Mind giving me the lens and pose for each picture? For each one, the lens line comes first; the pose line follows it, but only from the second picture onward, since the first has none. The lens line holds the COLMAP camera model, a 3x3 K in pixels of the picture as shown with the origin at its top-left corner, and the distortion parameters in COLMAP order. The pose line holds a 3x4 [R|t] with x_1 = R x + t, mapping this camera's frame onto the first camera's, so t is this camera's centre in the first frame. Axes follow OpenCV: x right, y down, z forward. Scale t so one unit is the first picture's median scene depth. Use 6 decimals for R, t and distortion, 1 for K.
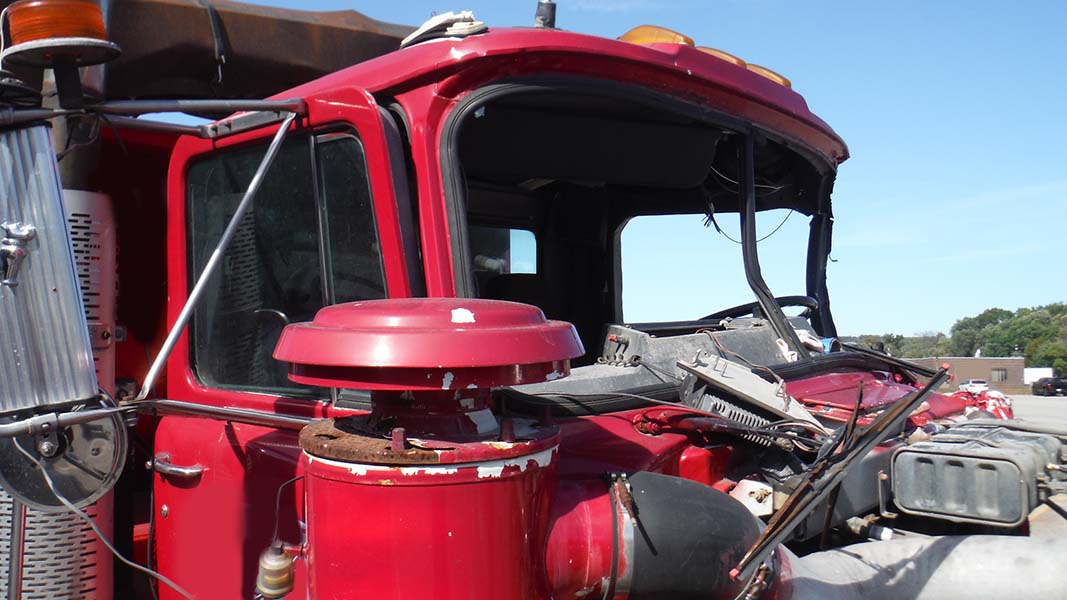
lens RADIAL K [[888.0, 0, 531.2], [0, 888.0, 287.0], [0, 0, 1]] dist [-0.015506, -0.008309]
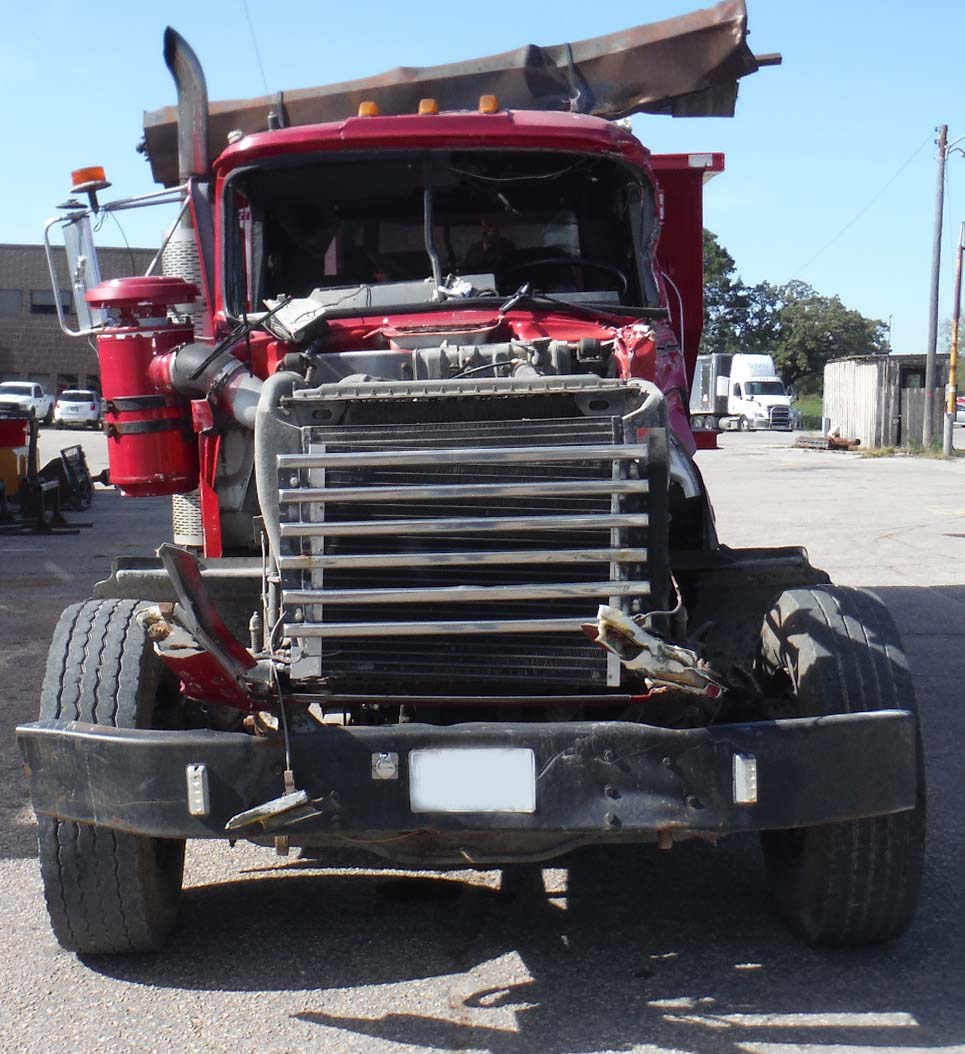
lens RADIAL K [[1526.4, 0, 351.8], [0, 1526.4, 524.7], [0, 0, 1]] dist [-0.054710, 0.096463]
pose [[0.610084, 0.077537, -0.788534, 3.438842], [0.049401, 0.989542, 0.135523, 0.140395], [0.790795, -0.121635, 0.599873, -1.145576]]
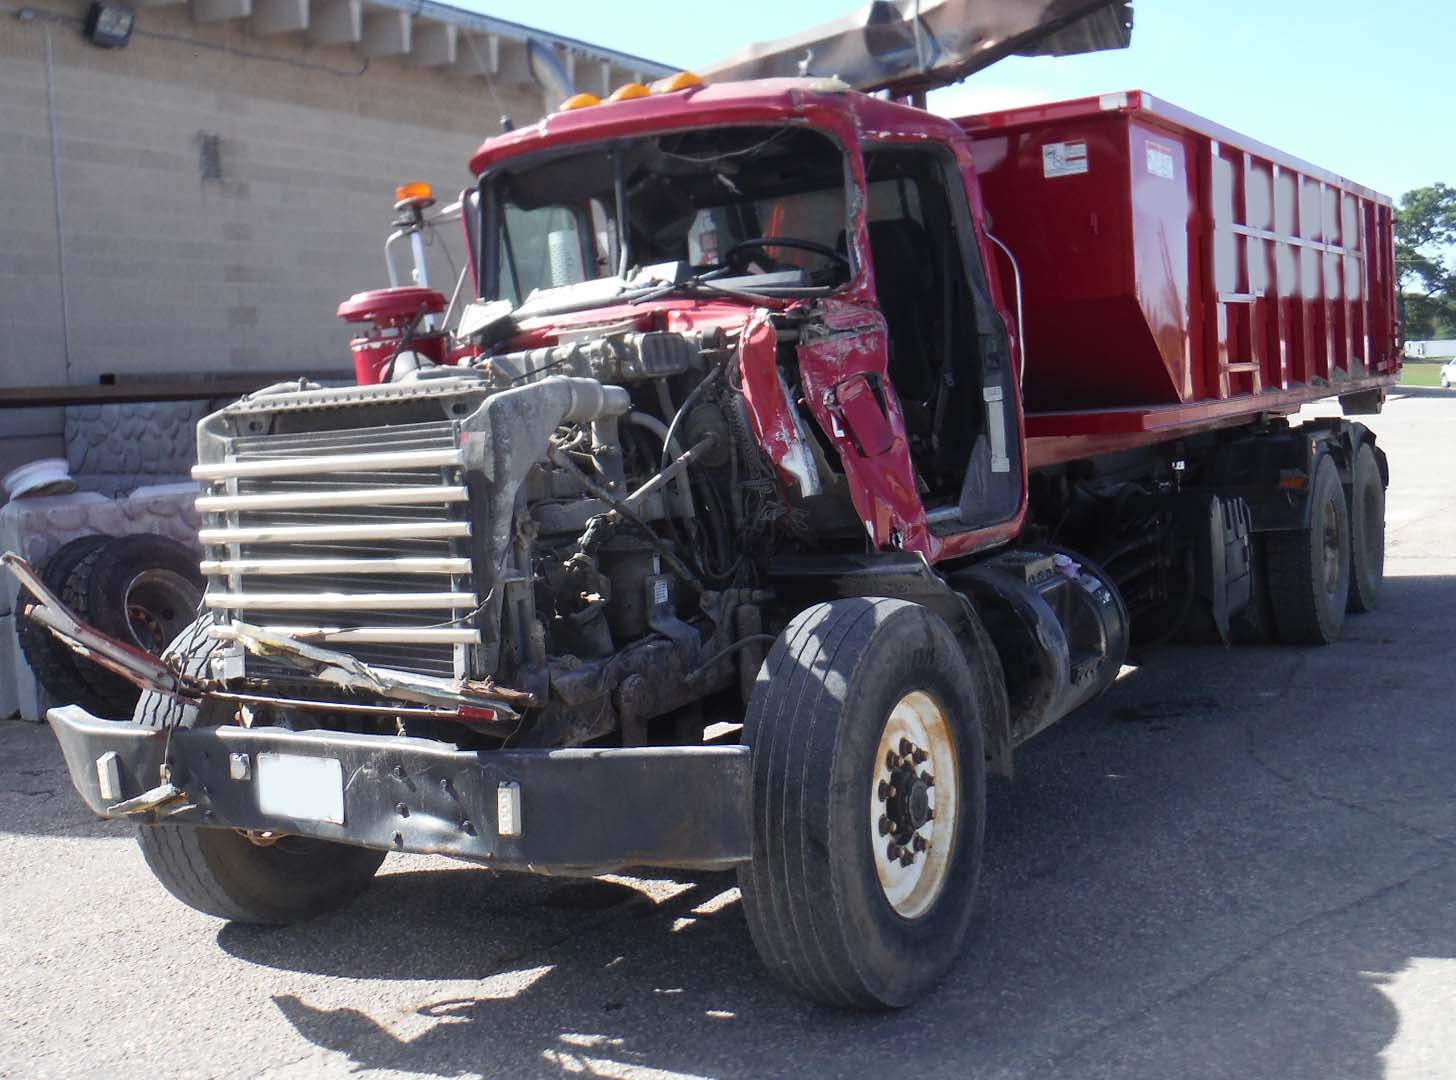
lens RADIAL K [[1515.5, 0, 728.0], [0, 1515.5, 540.0], [0, 0, 1]] dist [-0.025331, 0.028553]
pose [[0.206603, 0.098933, -0.973410, 4.244309], [0.108885, 0.986370, 0.123360, 0.279881], [0.972347, -0.131477, 0.193014, 0.902438]]
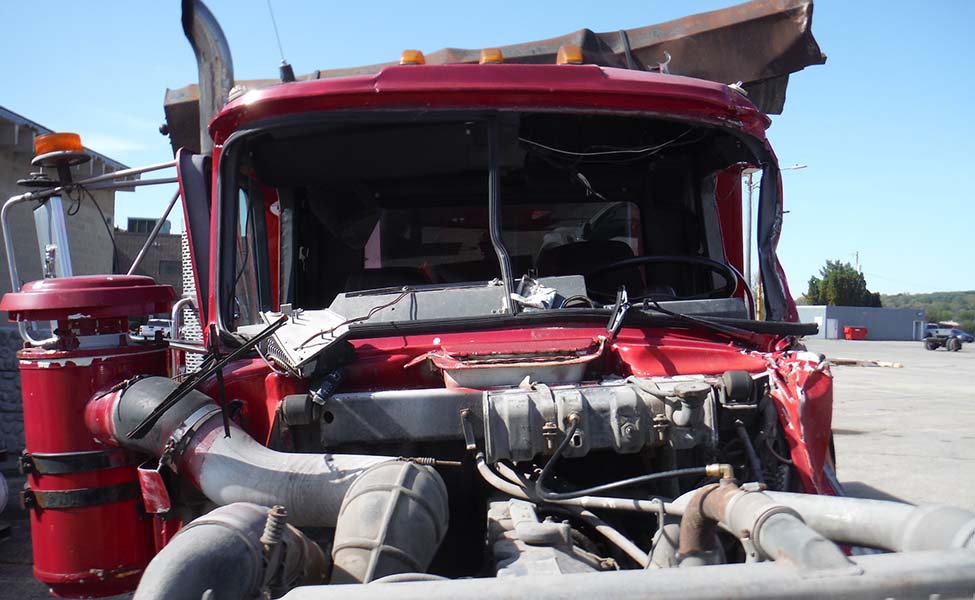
lens RADIAL K [[896.4, 0, 512.2], [0, 896.4, 297.4], [0, 0, 1]] dist [-0.022754, -0.006905]
pose [[0.700811, -0.013984, -0.713210, 1.629452], [0.043856, 0.998761, 0.023511, 0.046790], [0.711998, -0.047756, 0.700556, 0.290623]]
